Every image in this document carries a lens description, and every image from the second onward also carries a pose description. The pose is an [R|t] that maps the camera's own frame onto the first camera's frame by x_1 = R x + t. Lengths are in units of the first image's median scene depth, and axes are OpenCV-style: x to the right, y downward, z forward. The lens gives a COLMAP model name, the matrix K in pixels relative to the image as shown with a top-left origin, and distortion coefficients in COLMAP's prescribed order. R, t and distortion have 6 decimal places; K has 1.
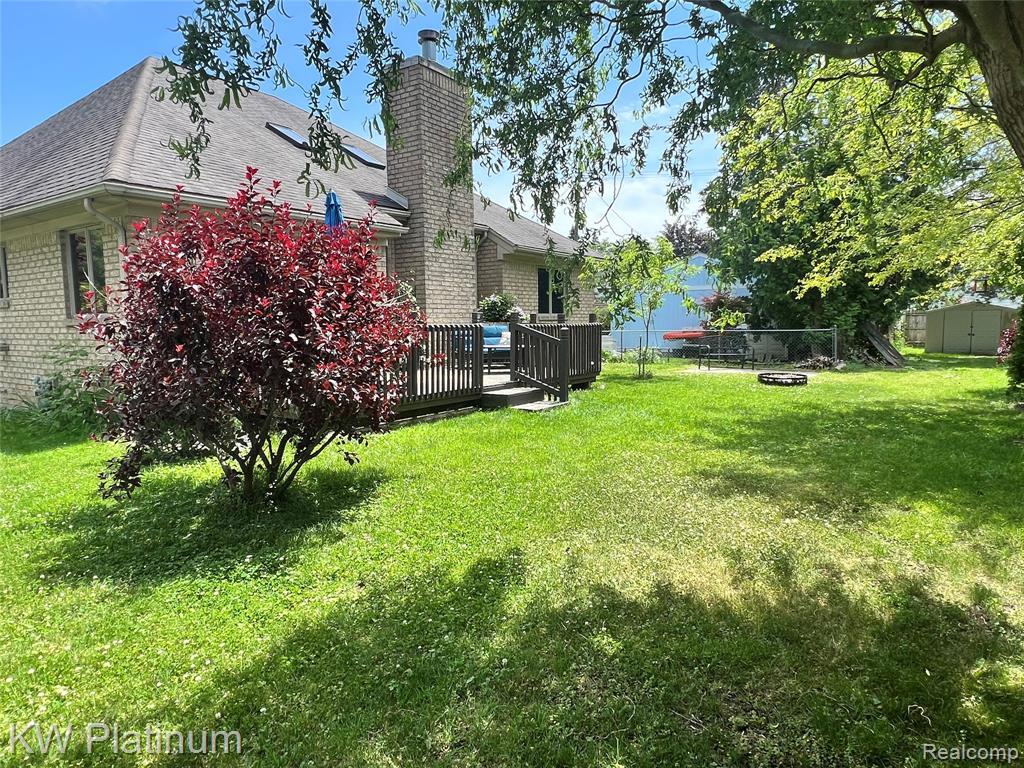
lens RADIAL K [[642.2, 0, 512.0], [0, 642.2, 384.0], [0, 0, 1]] dist [-0.004609, -0.001697]
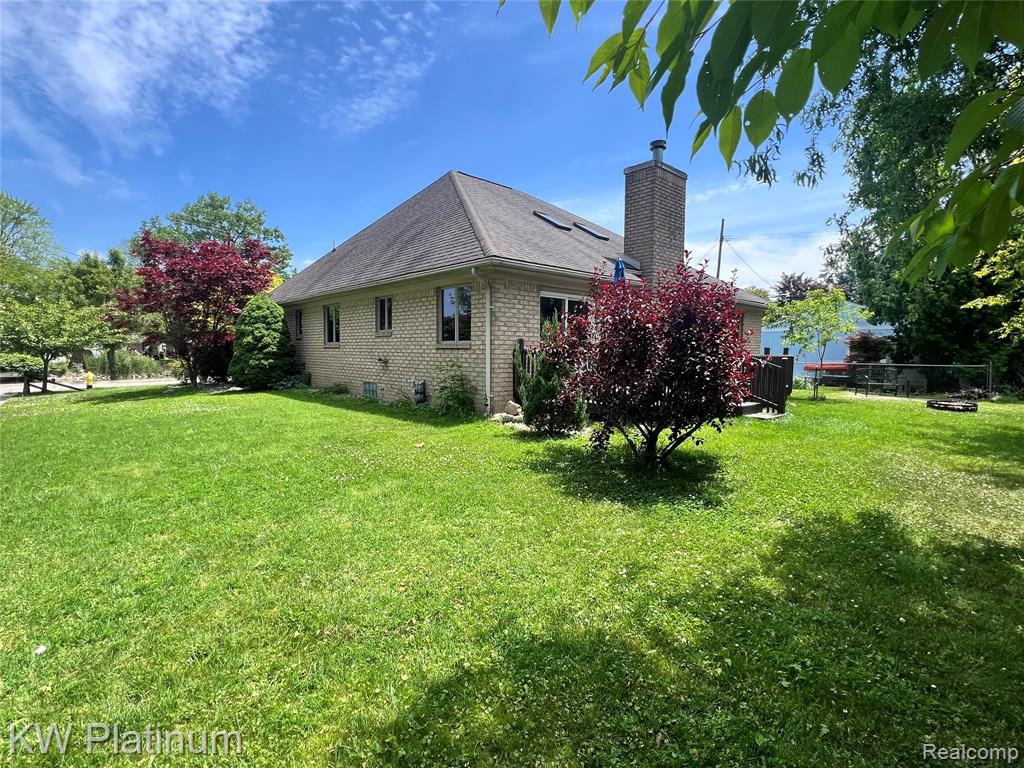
lens RADIAL K [[494.9, 0, 510.7], [0, 494.9, 384.9], [0, 0, 1]] dist [-0.001771, 0.001132]
pose [[0.971279, 0.038171, -0.234860, -0.170671], [-0.045251, 0.998667, -0.024829, 0.014333], [0.233600, 0.034744, 0.971712, -0.090144]]
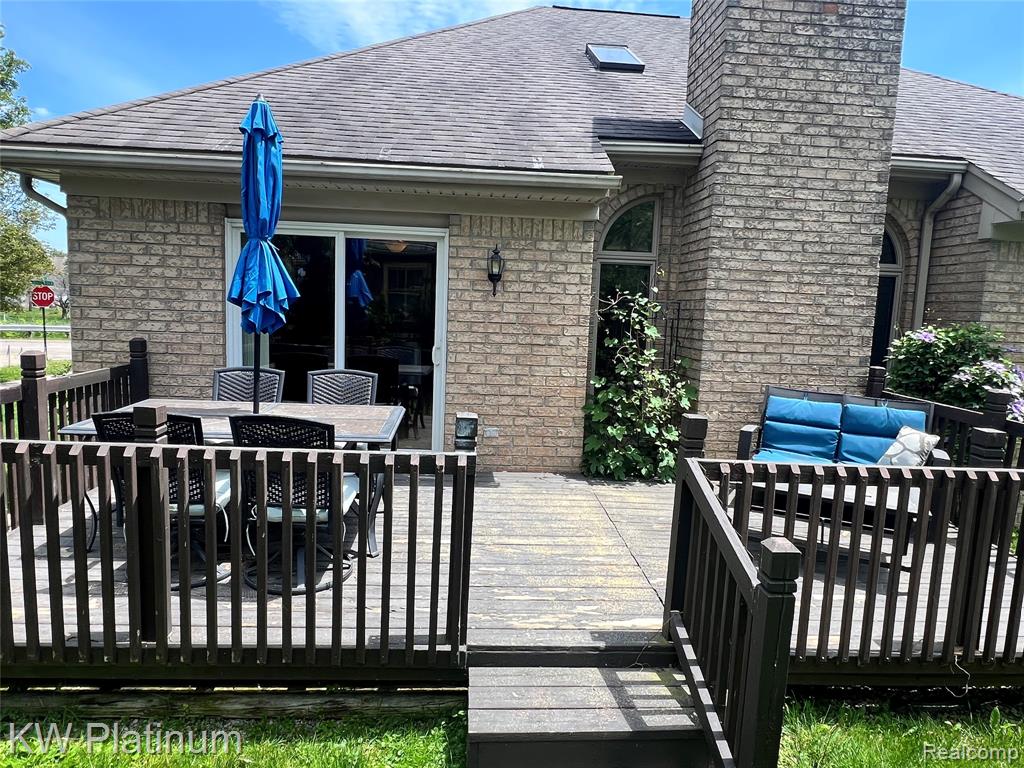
lens RADIAL K [[642.2, 0, 512.0], [0, 642.2, 384.0], [0, 0, 1]] dist [-0.004609, -0.001697]
pose [[0.619207, 0.132164, -0.774025, 0.139961], [-0.123315, 0.989869, 0.070369, -0.108787], [0.775484, 0.051876, 0.629232, 0.597424]]
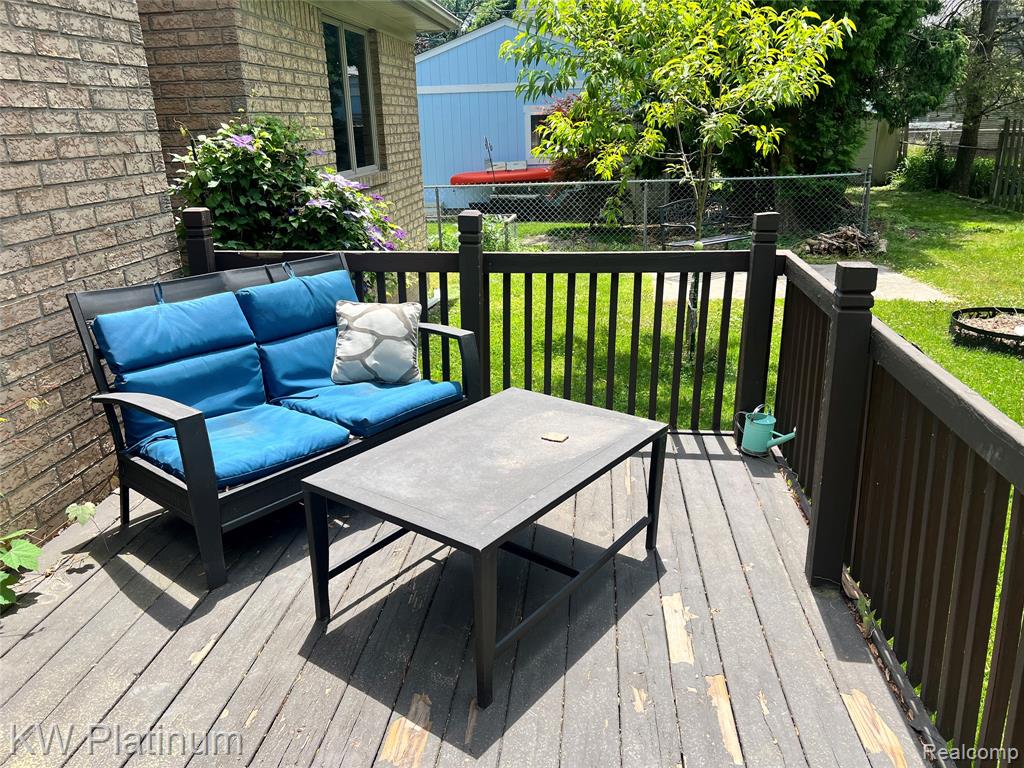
lens RADIAL K [[759.8, 0, 512.0], [0, 759.8, 384.0], [0, 0, 1]] dist [0.057151, -0.068061]
pose [[0.878731, -0.166286, 0.447416, -0.089330], [0.061801, 0.969101, 0.238795, -0.118159], [-0.473300, -0.182186, 0.861856, 0.764204]]
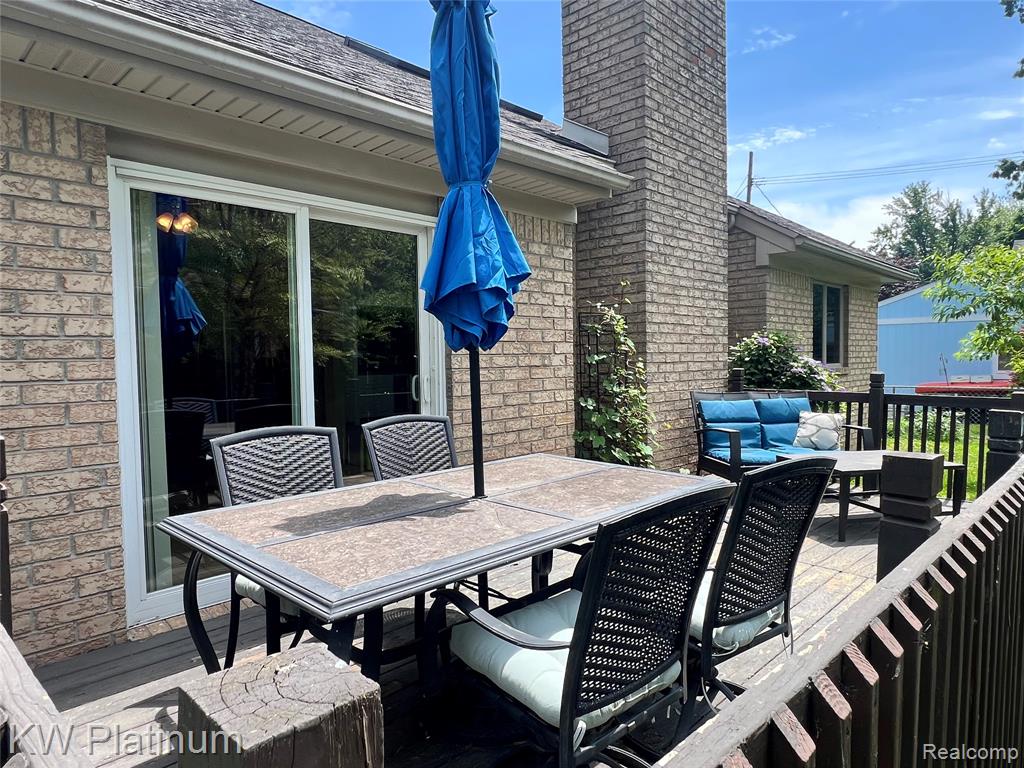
lens RADIAL K [[642.2, 0, 512.0], [0, 642.2, 384.0], [0, 0, 1]] dist [-0.004609, -0.001697]
pose [[0.985284, 0.006817, -0.170791, -0.148518], [-0.015833, 0.998548, -0.051484, -0.076876], [0.170192, 0.053431, 0.983961, 0.523202]]
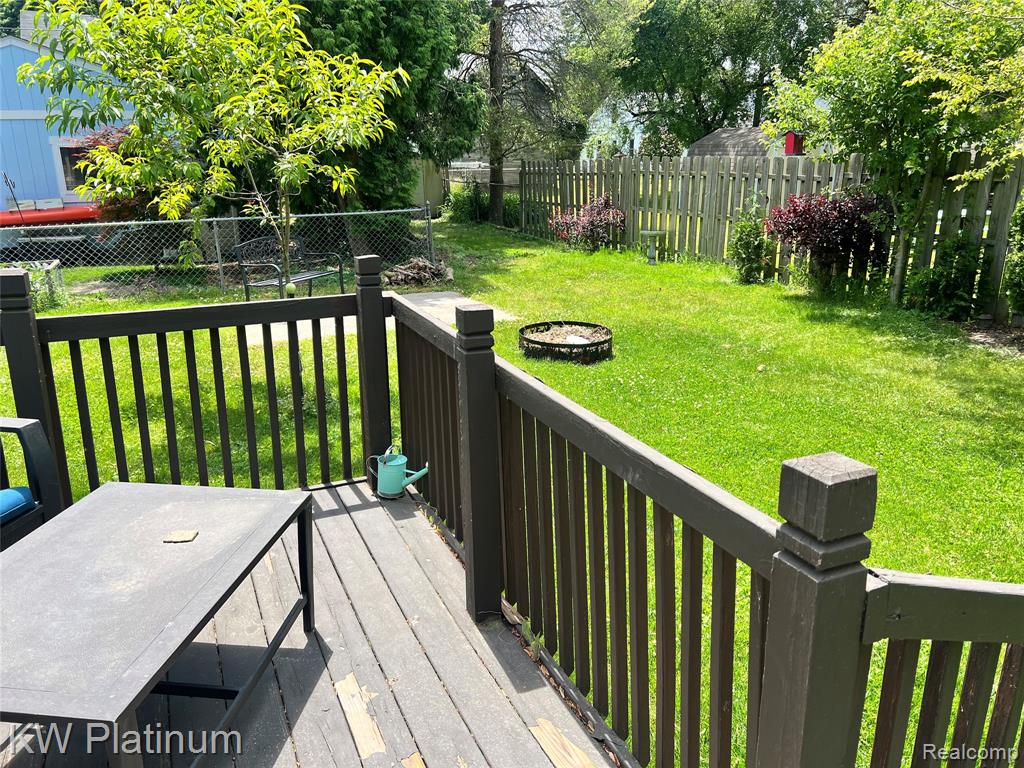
lens RADIAL K [[759.8, 0, 512.0], [0, 759.8, 384.0], [0, 0, 1]] dist [0.057151, -0.068061]
pose [[0.510522, -0.245953, 0.823939, -0.085501], [0.085337, 0.967981, 0.236075, -0.121830], [-0.855620, -0.050209, 0.515164, 0.781037]]
